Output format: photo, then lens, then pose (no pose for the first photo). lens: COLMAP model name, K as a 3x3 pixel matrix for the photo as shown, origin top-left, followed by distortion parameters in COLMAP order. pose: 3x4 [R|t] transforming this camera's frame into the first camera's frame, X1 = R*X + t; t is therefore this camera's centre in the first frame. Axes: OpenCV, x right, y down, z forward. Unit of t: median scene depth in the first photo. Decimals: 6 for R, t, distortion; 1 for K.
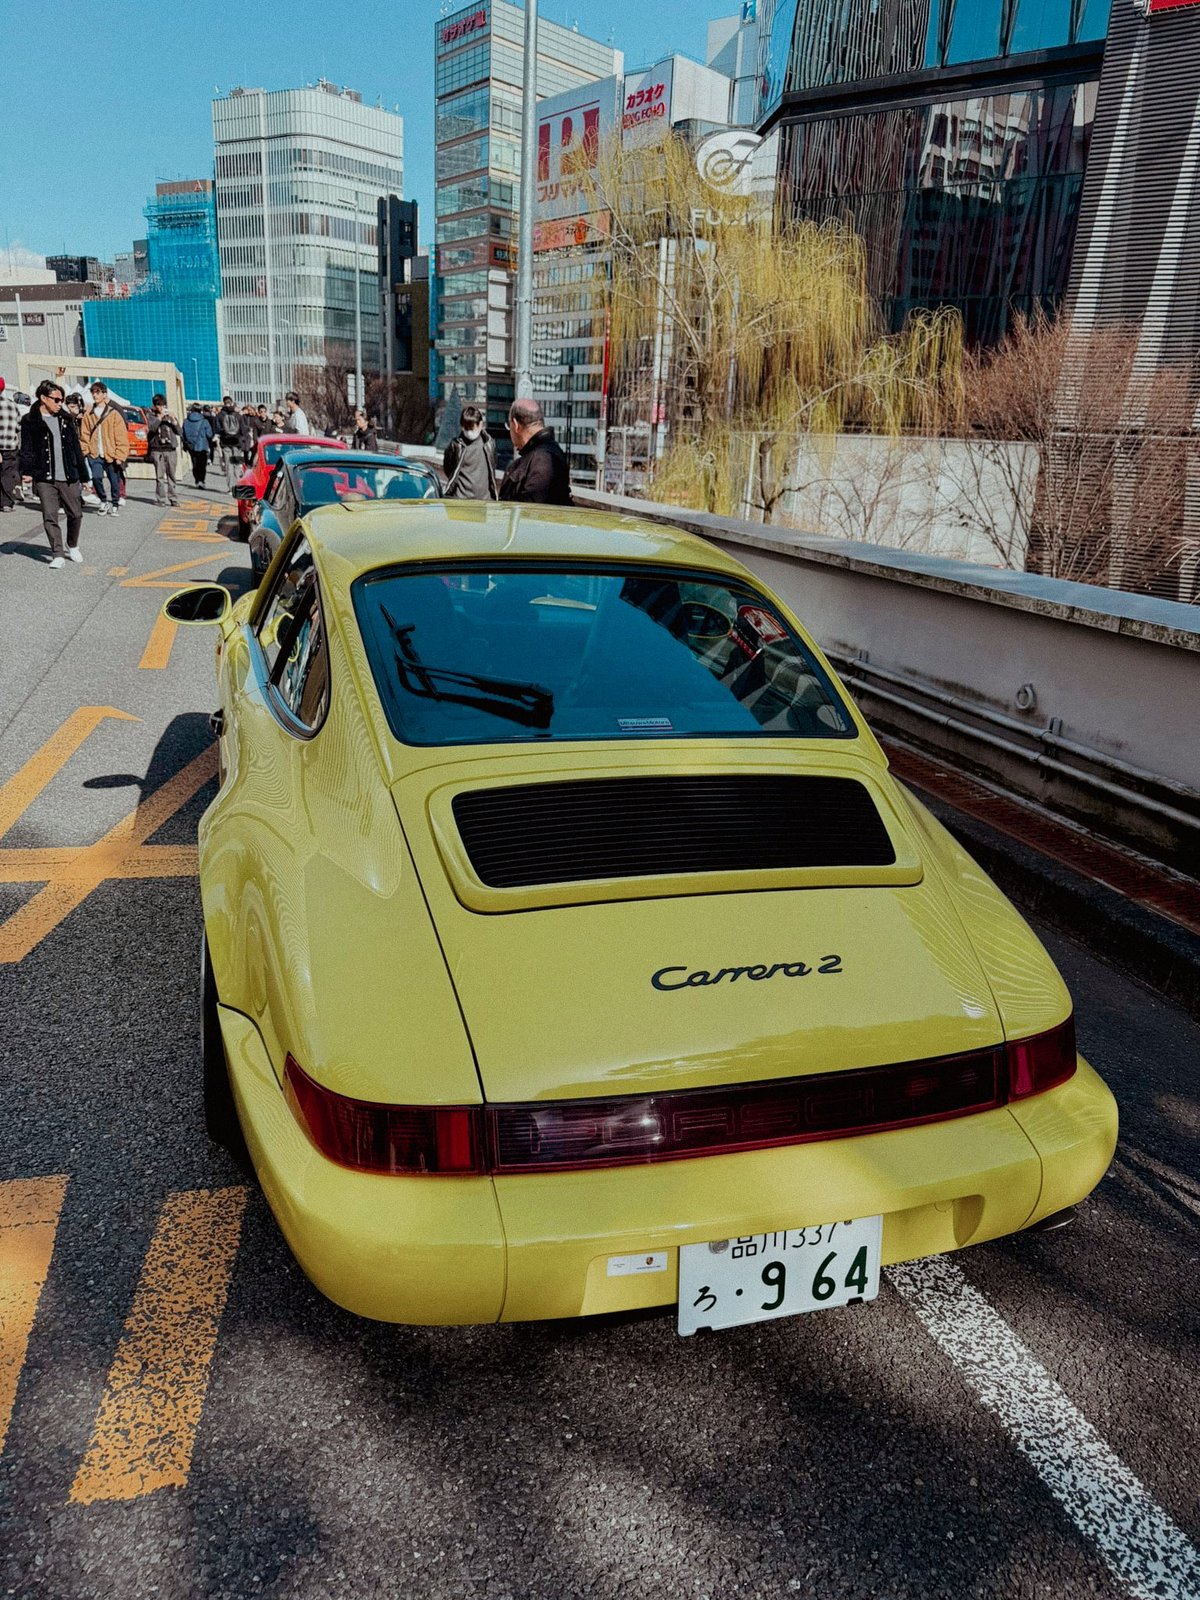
lens RADIAL K [[1170.2, 0, 600.0], [0, 1170.2, 800.0], [0, 0, 1]] dist [0.021471, -0.007292]
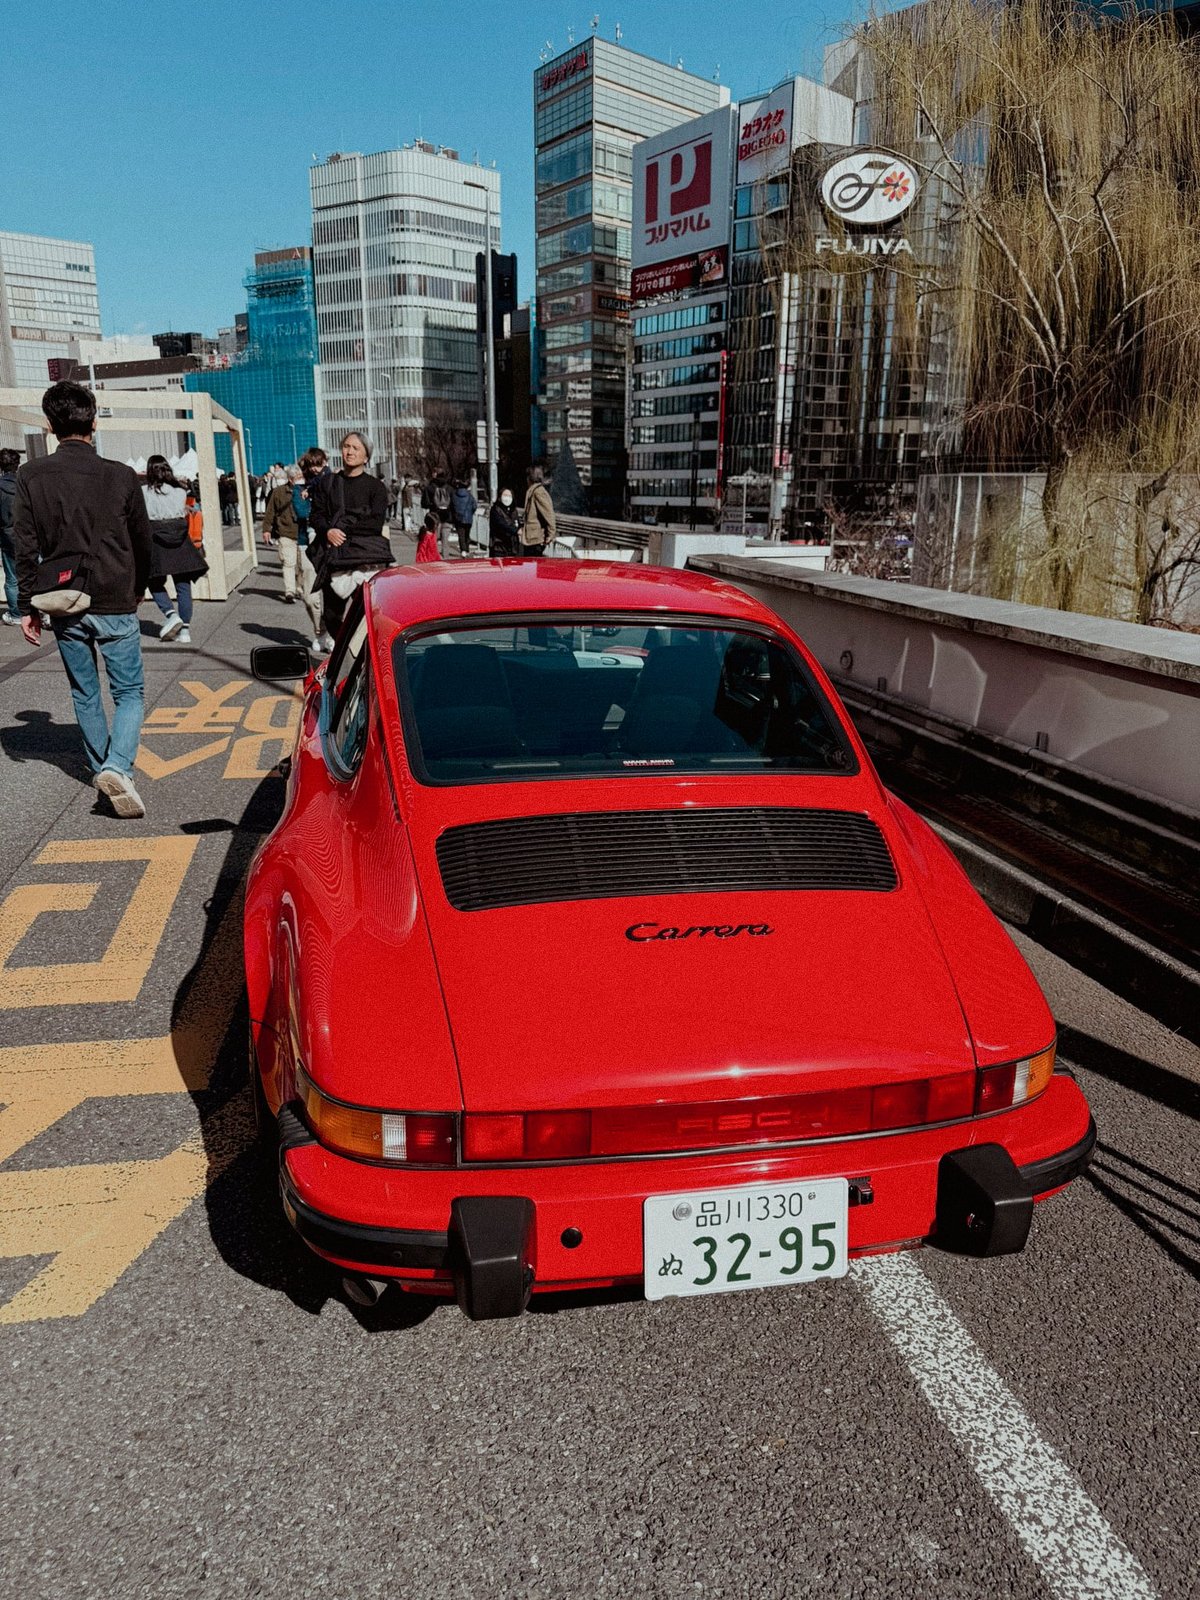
lens RADIAL K [[1170.2, 0, 600.0], [0, 1170.2, 800.0], [0, 0, 1]] dist [0.021471, -0.007292]
pose [[0.996646, -0.018311, -0.079756, -0.019953], [0.015055, 0.999036, -0.041237, -0.022183], [0.080434, 0.039898, 0.995961, 0.067322]]
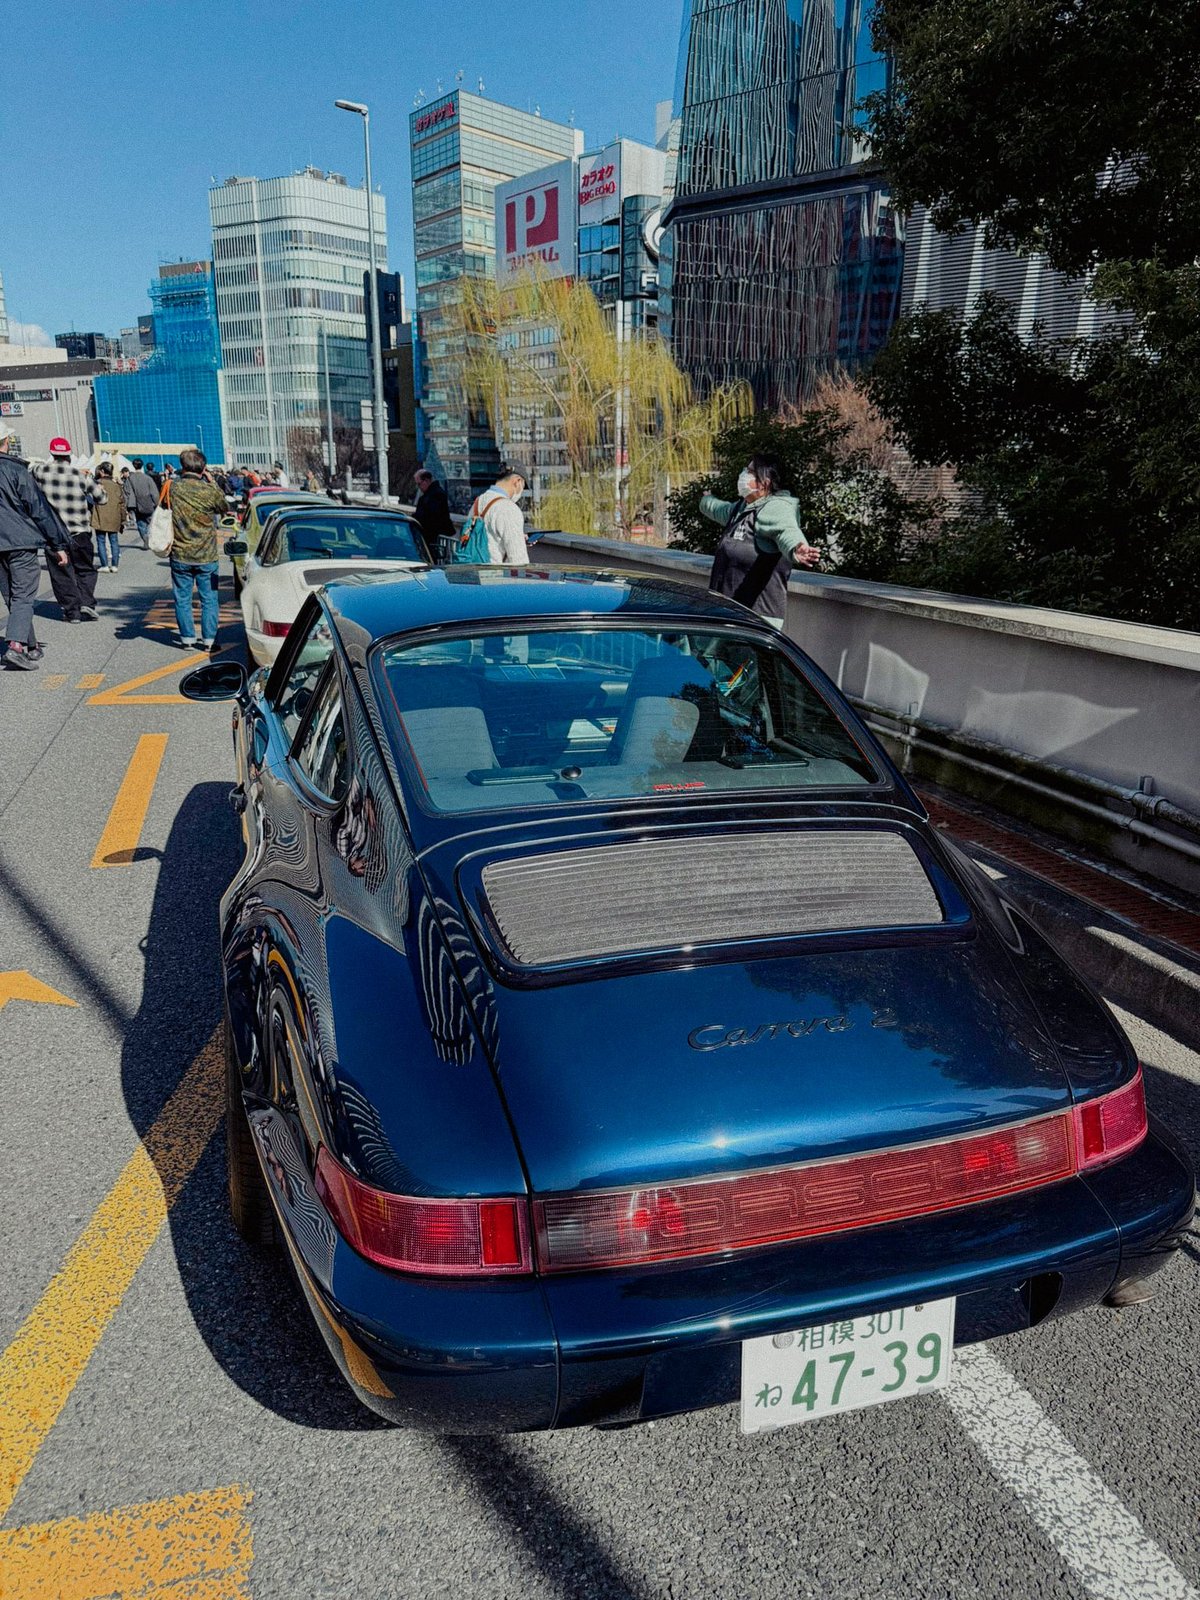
lens RADIAL K [[1170.2, 0, 600.0], [0, 1170.2, 800.0], [0, 0, 1]] dist [0.021471, -0.007292]
pose [[0.999135, -0.040374, -0.009958, 0.021963], [0.040008, 0.998602, -0.034555, 0.022409], [0.011339, 0.034127, 0.999353, -0.069512]]
